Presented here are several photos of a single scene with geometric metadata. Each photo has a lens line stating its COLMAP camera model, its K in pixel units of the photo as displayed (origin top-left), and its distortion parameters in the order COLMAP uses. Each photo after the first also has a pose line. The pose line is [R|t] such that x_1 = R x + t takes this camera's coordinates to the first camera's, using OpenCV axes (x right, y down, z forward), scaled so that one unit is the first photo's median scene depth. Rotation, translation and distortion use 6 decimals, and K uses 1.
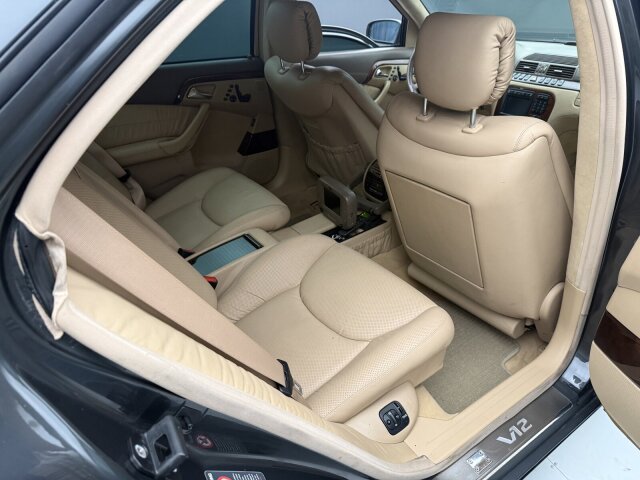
lens RADIAL K [[456.7, 0, 320.0], [0, 456.7, 240.0], [0, 0, 1]] dist [0.077972, -0.110348]
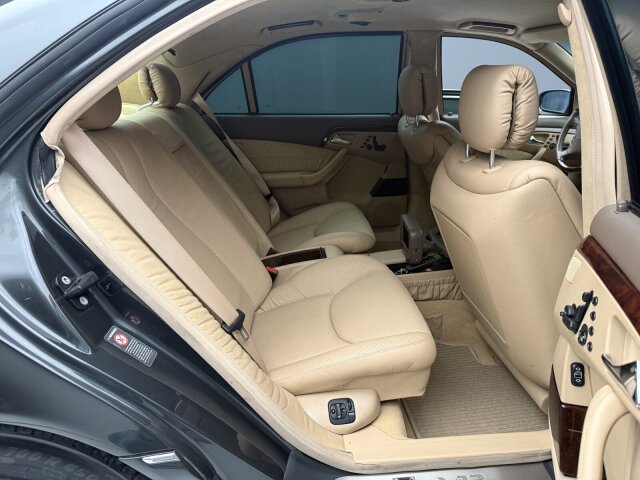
lens RADIAL K [[456.7, 0, 320.0], [0, 456.7, 240.0], [0, 0, 1]] dist [0.077972, -0.110348]
pose [[0.858980, 0.175770, -0.480893, 0.337513], [-0.248896, 0.964133, -0.092186, 0.065557], [0.447441, 0.198878, 0.871920, -0.027292]]
